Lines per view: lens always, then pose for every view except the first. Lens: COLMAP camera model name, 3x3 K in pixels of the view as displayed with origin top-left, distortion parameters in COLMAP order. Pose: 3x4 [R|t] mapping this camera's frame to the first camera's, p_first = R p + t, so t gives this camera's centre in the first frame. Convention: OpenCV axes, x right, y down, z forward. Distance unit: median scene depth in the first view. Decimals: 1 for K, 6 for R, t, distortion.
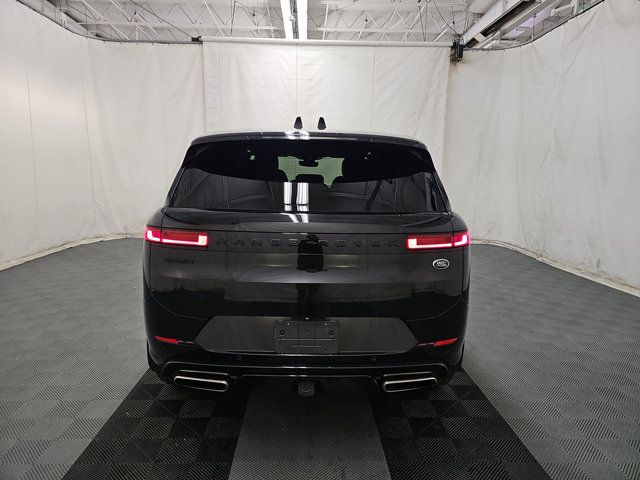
lens RADIAL K [[427.3, 0, 316.4], [0, 427.3, 242.2], [0, 0, 1]] dist [0.081761, -0.051010]
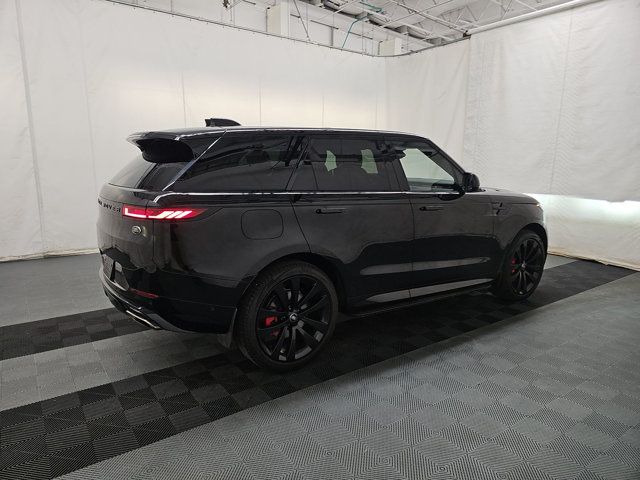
lens RADIAL K [[427.3, 0, 316.4], [0, 427.3, 242.2], [0, 0, 1]] dist [0.081761, -0.051010]
pose [[0.562413, 0.148905, -0.813338, 0.412714], [-0.148772, 0.985821, 0.077610, -0.021629], [0.813363, 0.077353, 0.576591, 0.177561]]
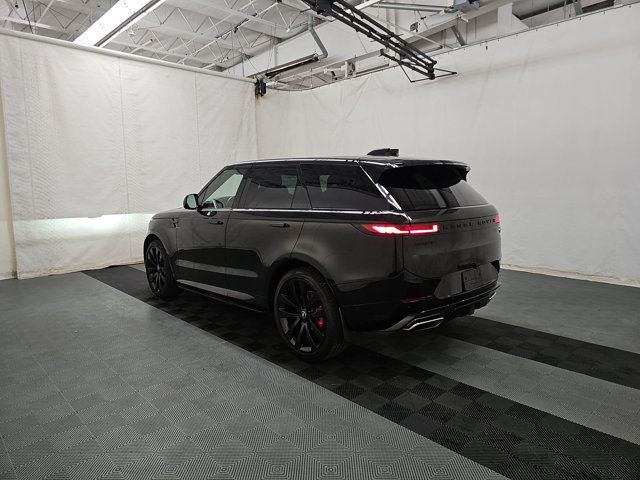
lens RADIAL K [[427.3, 0, 316.4], [0, 427.3, 242.2], [0, 0, 1]] dist [0.081761, -0.051010]
pose [[0.744378, -0.113526, 0.658038, -0.396840], [0.136665, 0.990484, 0.016284, -0.009552], [-0.653624, 0.077809, 0.752809, 0.025718]]
